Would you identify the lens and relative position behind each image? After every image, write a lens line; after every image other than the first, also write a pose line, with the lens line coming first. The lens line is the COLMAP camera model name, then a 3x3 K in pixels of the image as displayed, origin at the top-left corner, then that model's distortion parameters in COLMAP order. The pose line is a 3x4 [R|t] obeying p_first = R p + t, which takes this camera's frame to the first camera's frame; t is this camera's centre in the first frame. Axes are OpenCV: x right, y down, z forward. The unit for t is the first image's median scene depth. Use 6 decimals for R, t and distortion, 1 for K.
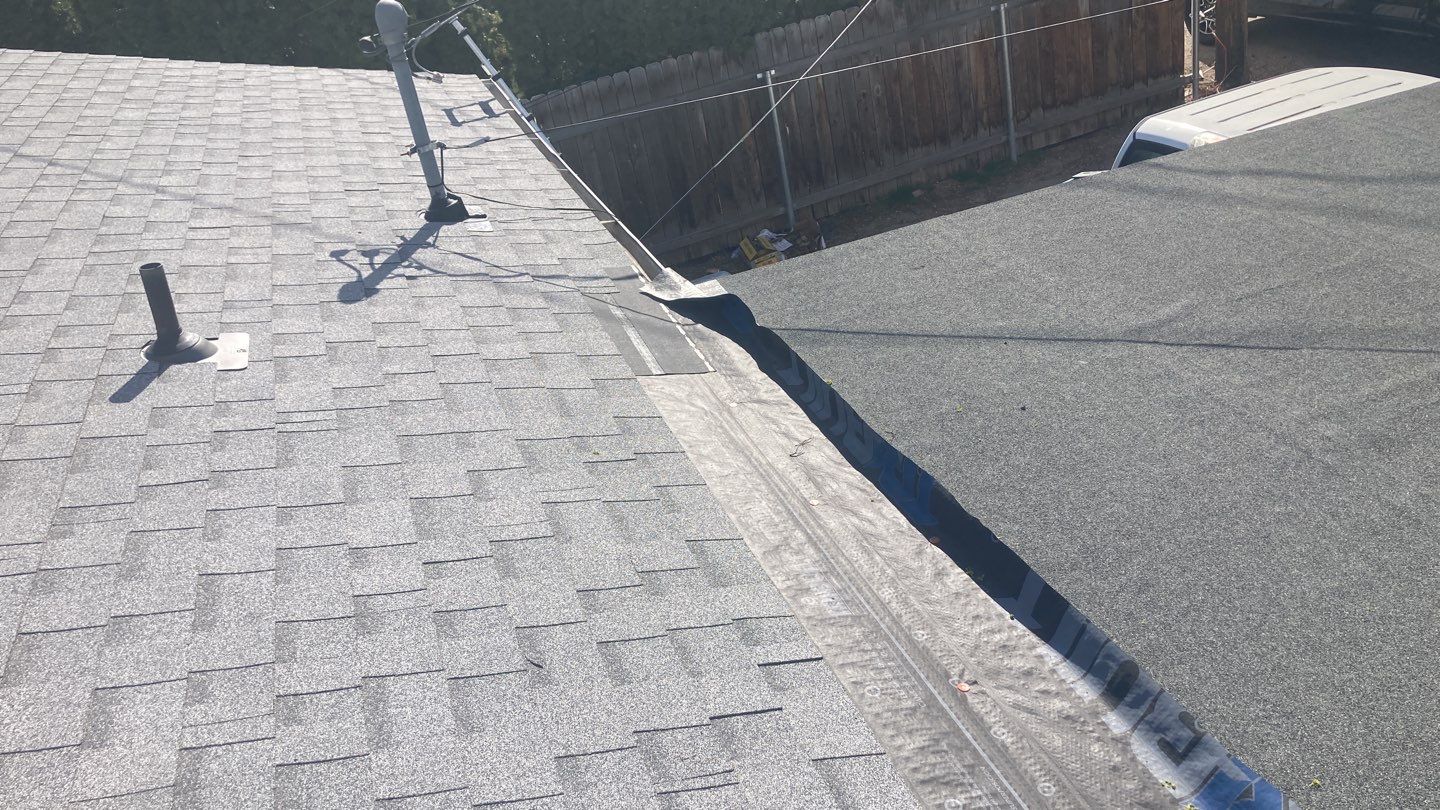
lens RADIAL K [[1183.0, 0, 721.5], [0, 1183.0, 405.7], [0, 0, 1]] dist [-0.002304, -0.008558]
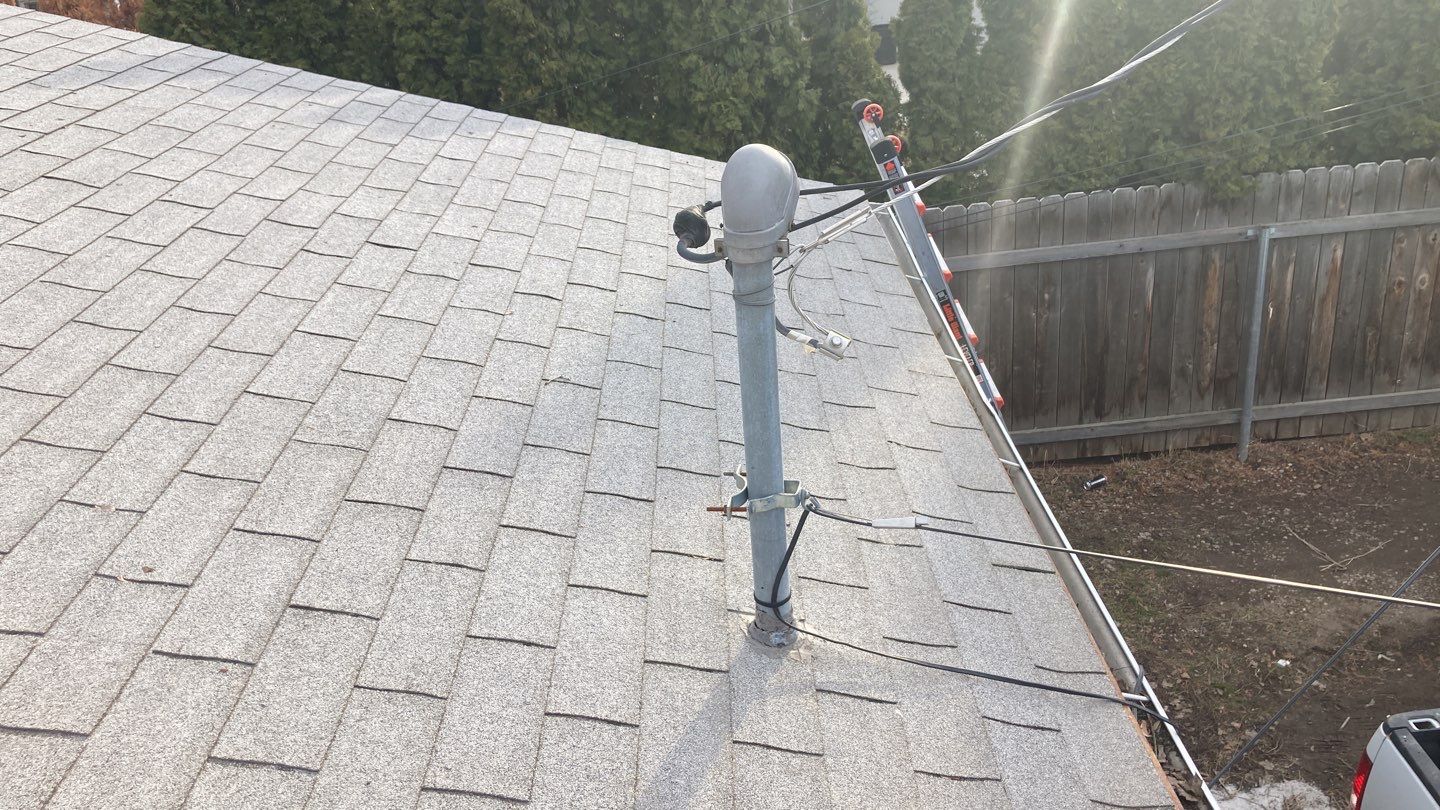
lens RADIAL K [[1183.0, 0, 718.3], [0, 1183.0, 405.1], [0, 0, 1]] dist [-0.002304, -0.008558]
pose [[0.947329, 0.213370, -0.238833, -0.076349], [-0.221952, 0.975013, -0.009310, -0.103908], [0.230879, 0.061829, 0.971016, 0.260153]]
